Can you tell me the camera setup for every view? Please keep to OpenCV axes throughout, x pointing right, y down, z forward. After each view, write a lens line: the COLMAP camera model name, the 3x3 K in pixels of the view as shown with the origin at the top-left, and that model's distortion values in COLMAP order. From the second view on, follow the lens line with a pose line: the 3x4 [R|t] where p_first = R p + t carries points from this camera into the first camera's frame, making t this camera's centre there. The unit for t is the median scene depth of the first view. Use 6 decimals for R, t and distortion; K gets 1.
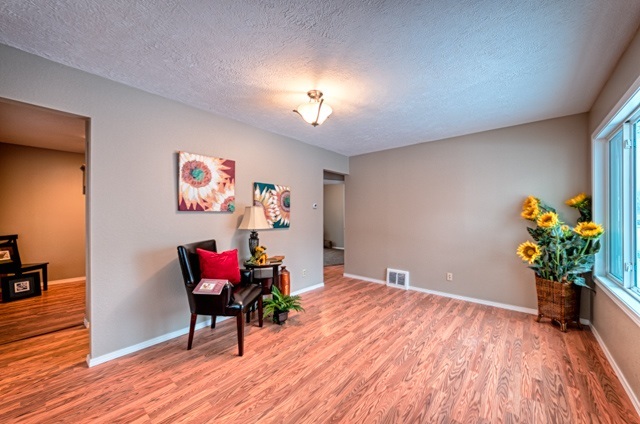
lens RADIAL K [[253.4, 0, 321.4], [0, 253.4, 223.8], [0, 0, 1]] dist [-0.000314, 0.000090]
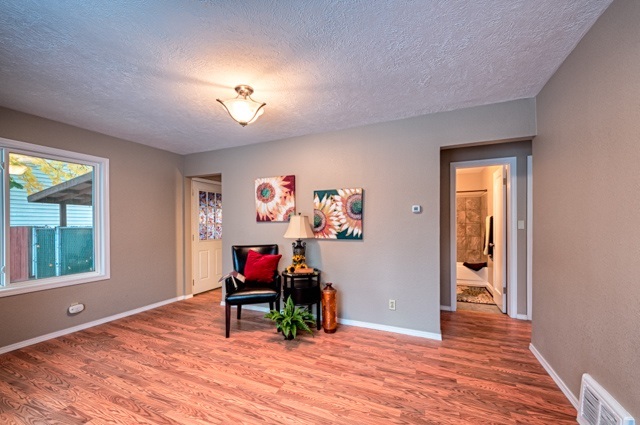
lens RADIAL K [[253.4, 0, 321.4], [0, 253.4, 224.3], [0, 0, 1]] dist [-0.000314, 0.000090]
pose [[0.265416, 0.011464, -0.964066, 0.777453], [-0.019324, 0.999792, 0.006569, -0.044389], [0.963940, 0.016886, 0.265582, 0.852260]]
